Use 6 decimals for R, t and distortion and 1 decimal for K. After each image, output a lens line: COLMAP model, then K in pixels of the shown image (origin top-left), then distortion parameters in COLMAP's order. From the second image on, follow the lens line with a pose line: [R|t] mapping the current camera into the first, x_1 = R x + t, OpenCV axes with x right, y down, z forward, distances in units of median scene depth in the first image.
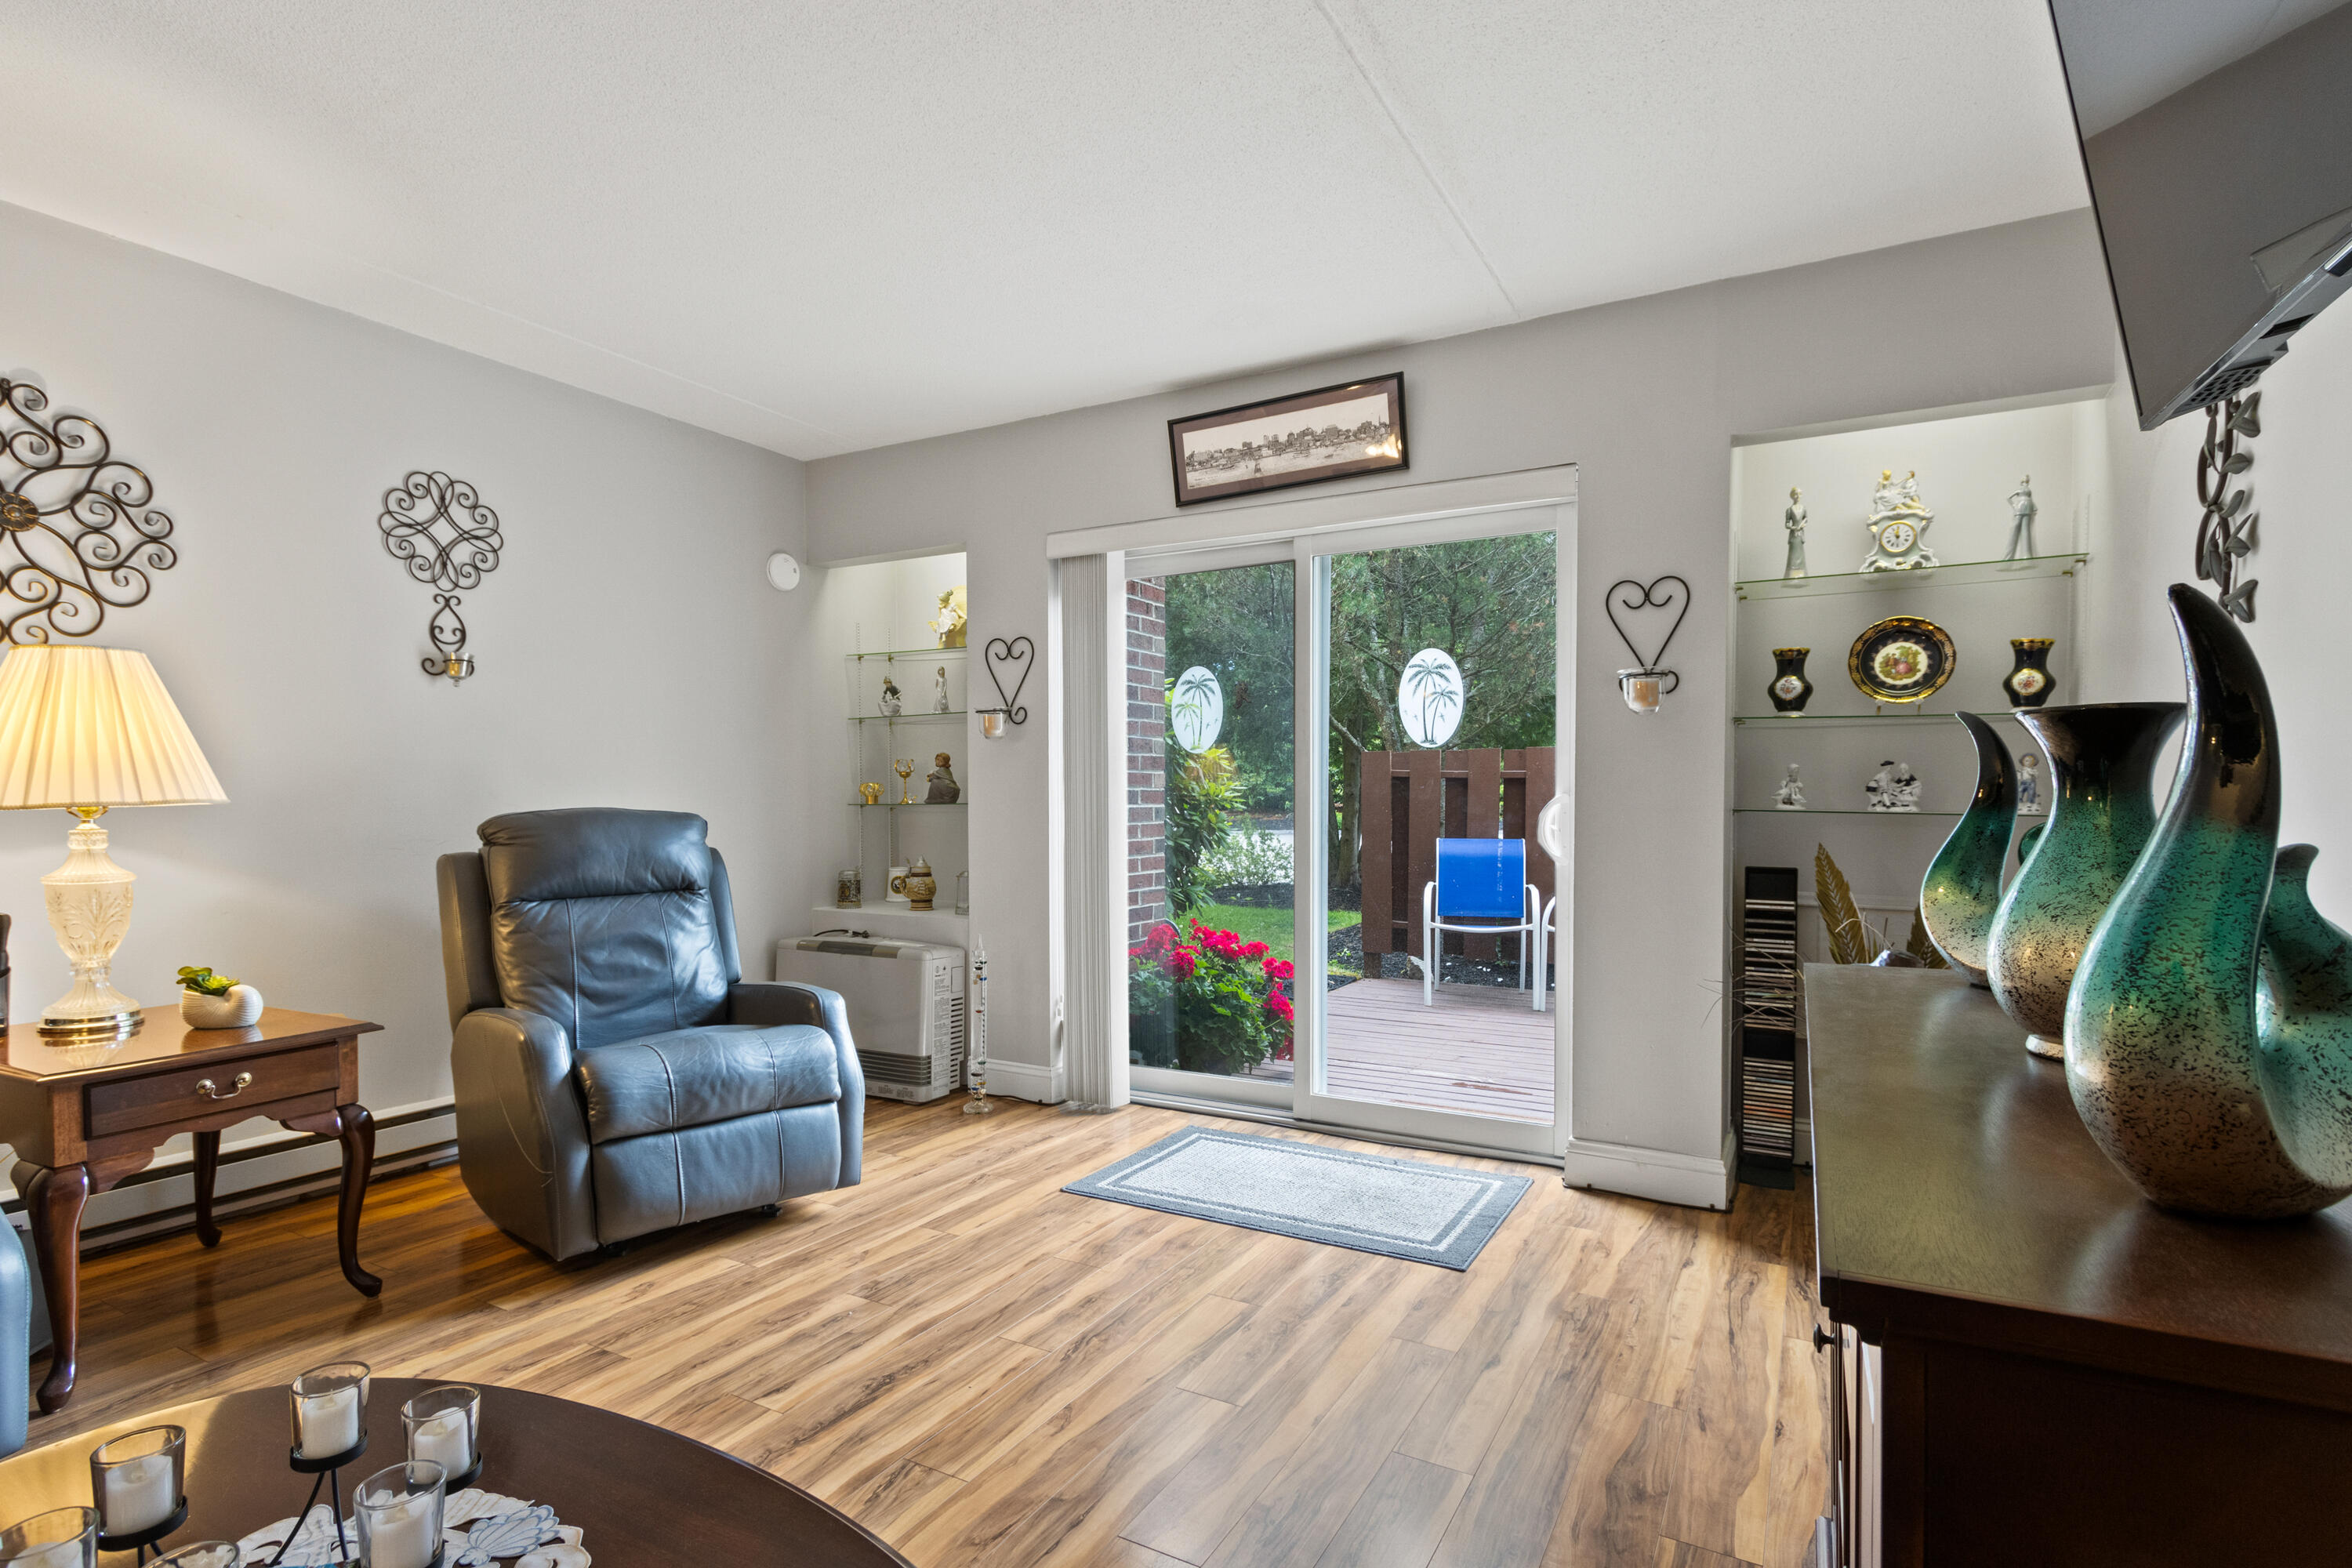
lens RADIAL K [[1154.6, 0, 1177.4], [0, 1154.6, 817.0], [0, 0, 1]] dist [0.000719, 0.000178]
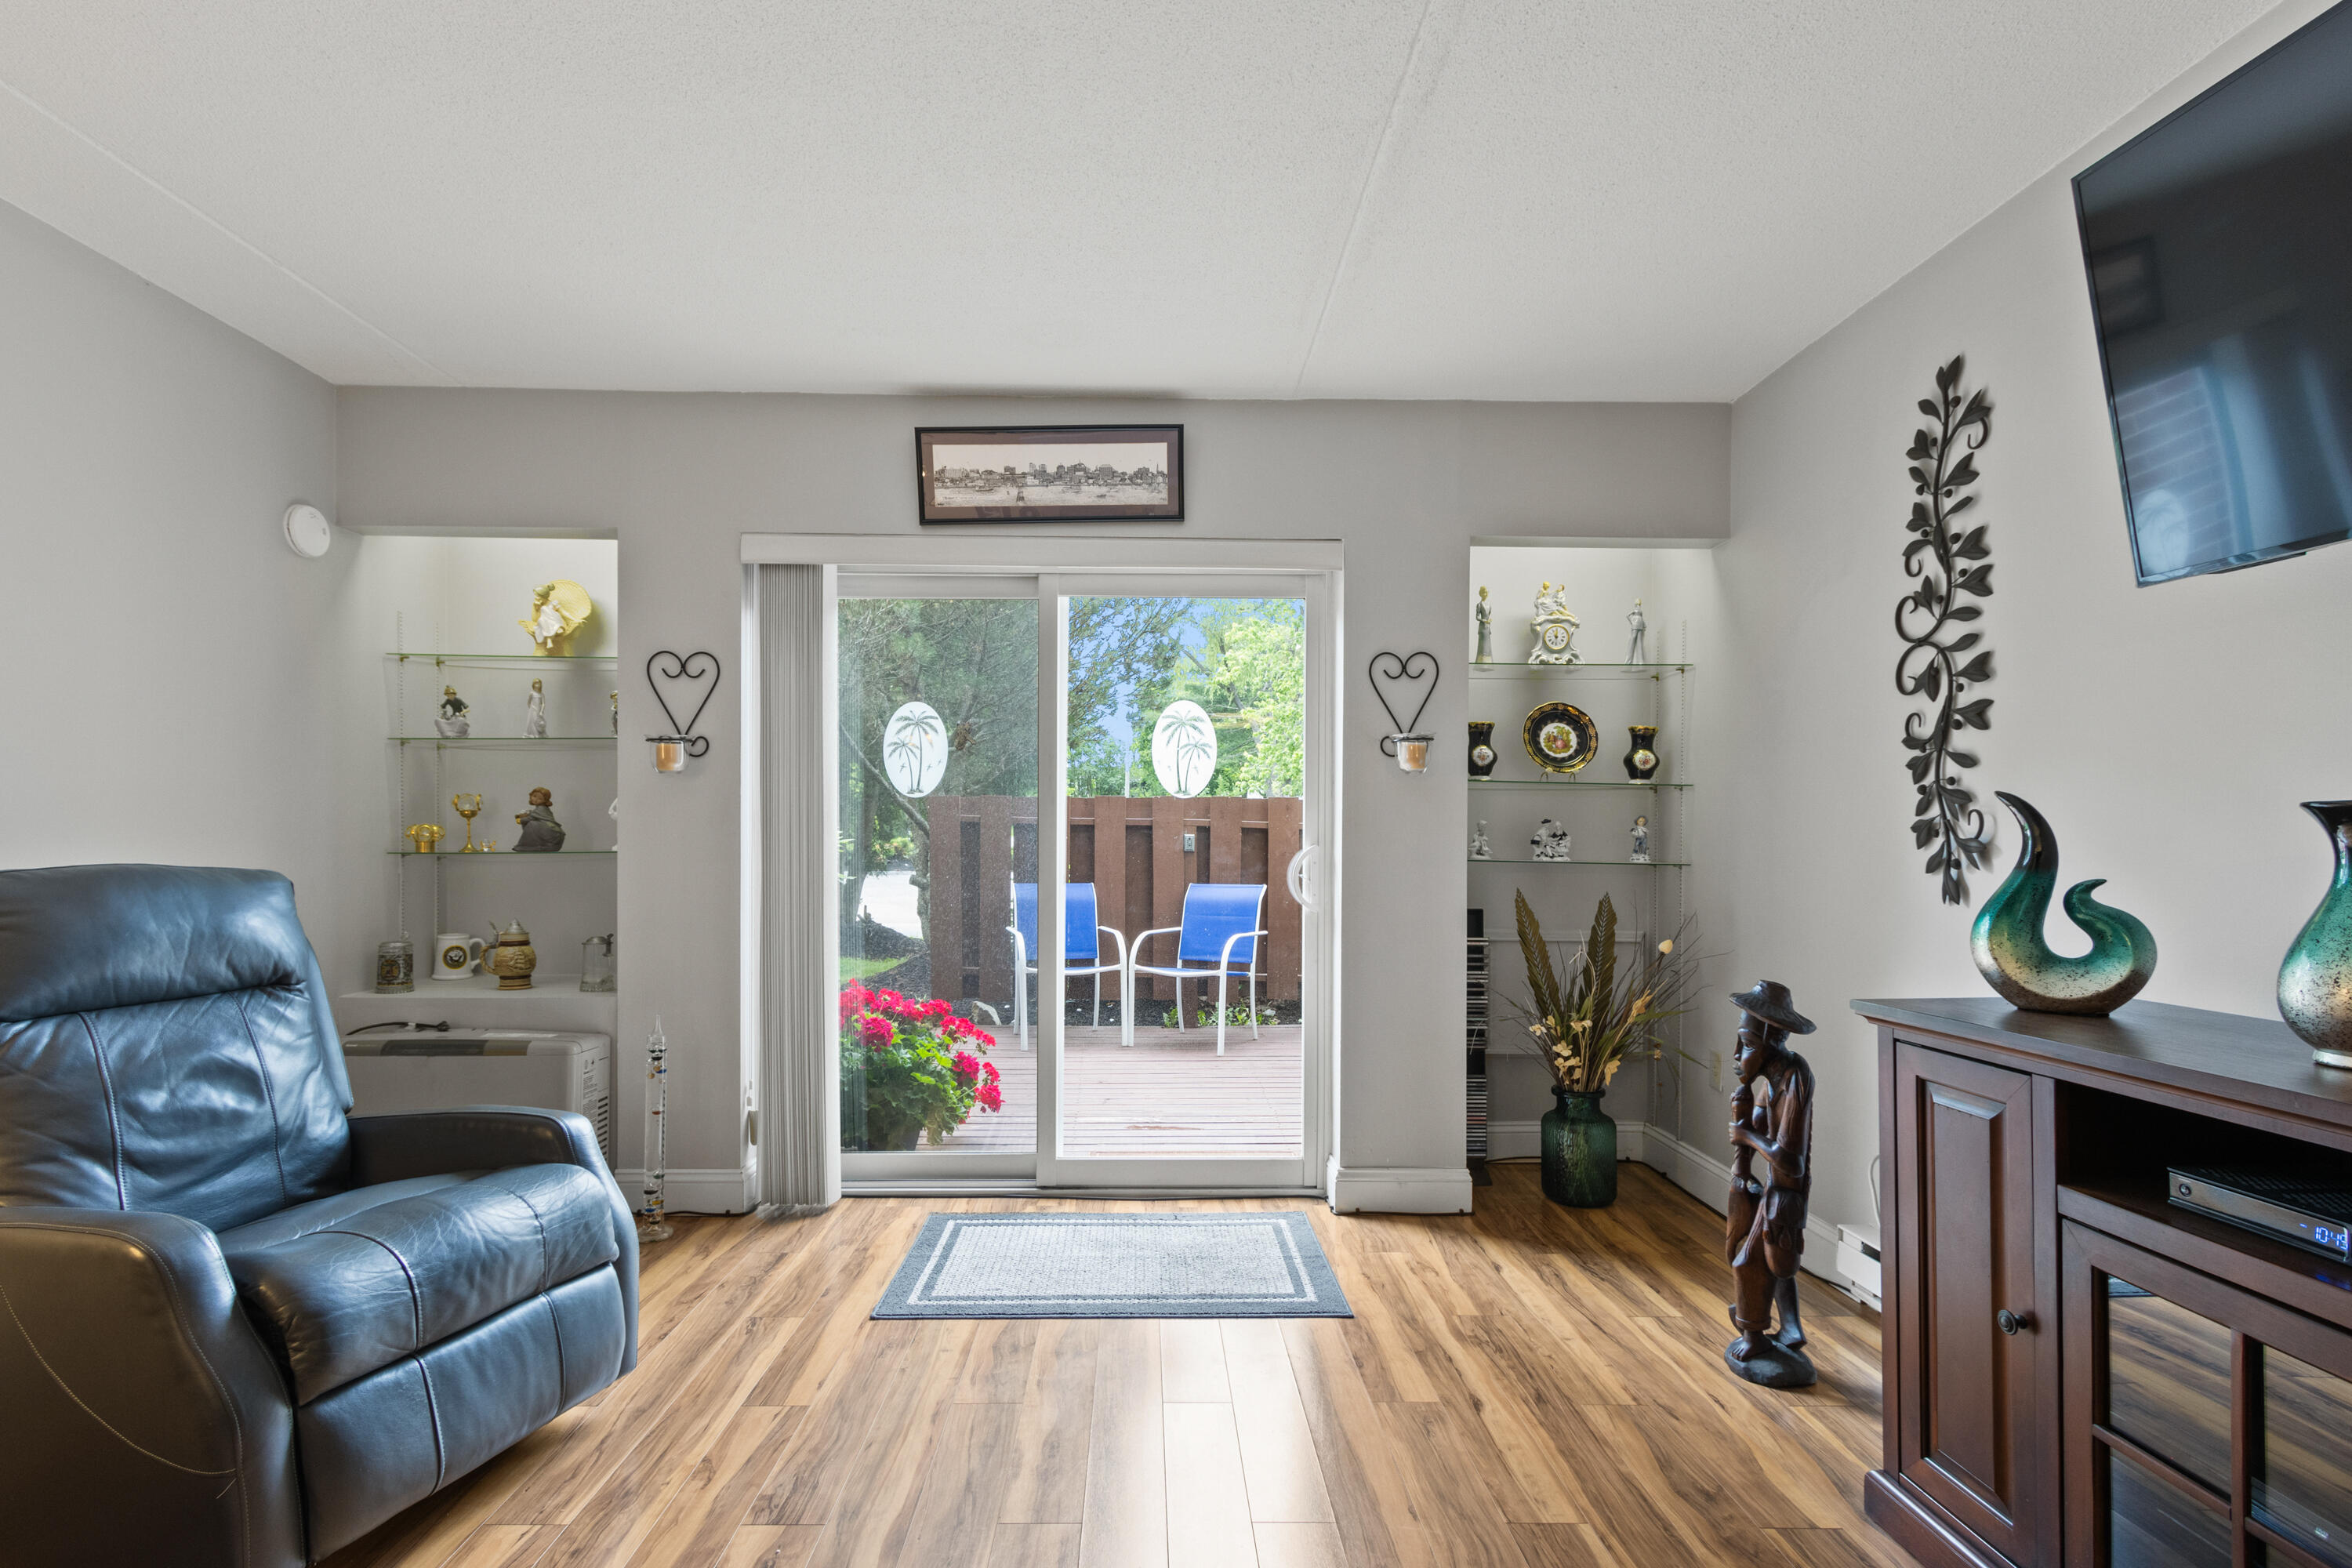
lens RADIAL K [[1112.4, 0, 1156.8], [0, 1112.4, 835.9], [0, 0, 1]] dist [0.000684, -0.000393]
pose [[0.864499, 0.006326, 0.502595, -0.324711], [0.003048, 0.999836, -0.017826, -0.011149], [-0.502626, 0.016943, 0.864338, 0.189846]]
